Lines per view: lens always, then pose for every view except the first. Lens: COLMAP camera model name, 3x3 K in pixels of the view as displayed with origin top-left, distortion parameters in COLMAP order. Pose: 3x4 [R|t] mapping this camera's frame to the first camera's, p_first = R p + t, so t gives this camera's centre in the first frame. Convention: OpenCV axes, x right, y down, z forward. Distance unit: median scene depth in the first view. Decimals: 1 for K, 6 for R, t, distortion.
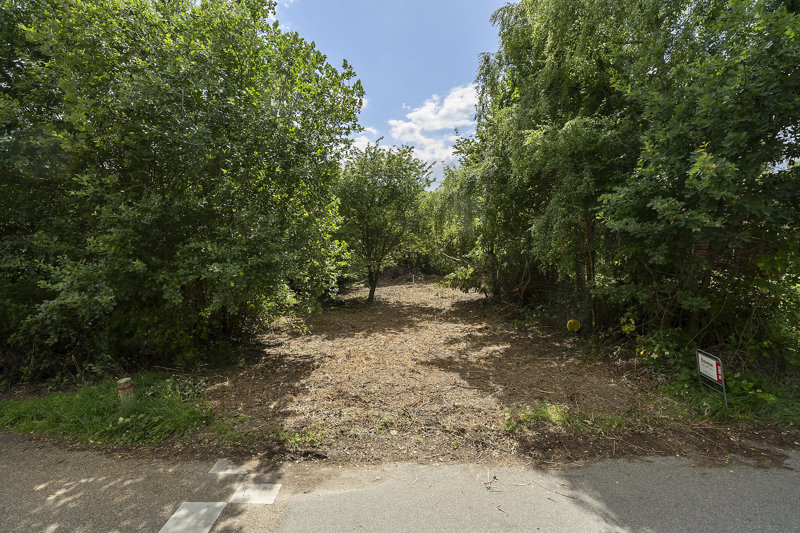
lens RADIAL K [[359.7, 0, 400.6], [0, 359.7, 265.3], [0, 0, 1]] dist [0.014457, 0.000580]
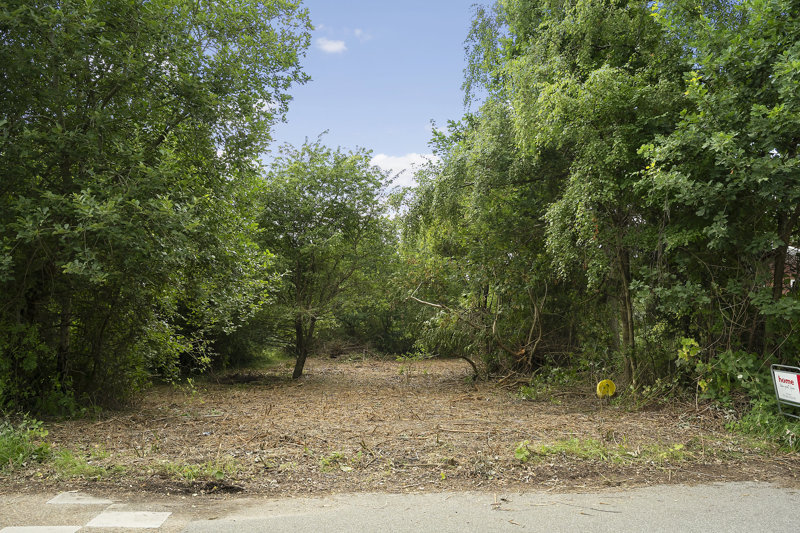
lens RADIAL K [[547.5, 0, 400.5], [0, 547.5, 264.7], [0, 0, 1]] dist [0.030222, -0.001653]
pose [[0.994390, 0.039923, 0.097954, -0.017684], [-0.025804, 0.989617, -0.141393, 0.119371], [-0.102582, 0.138072, 0.985095, -0.017791]]
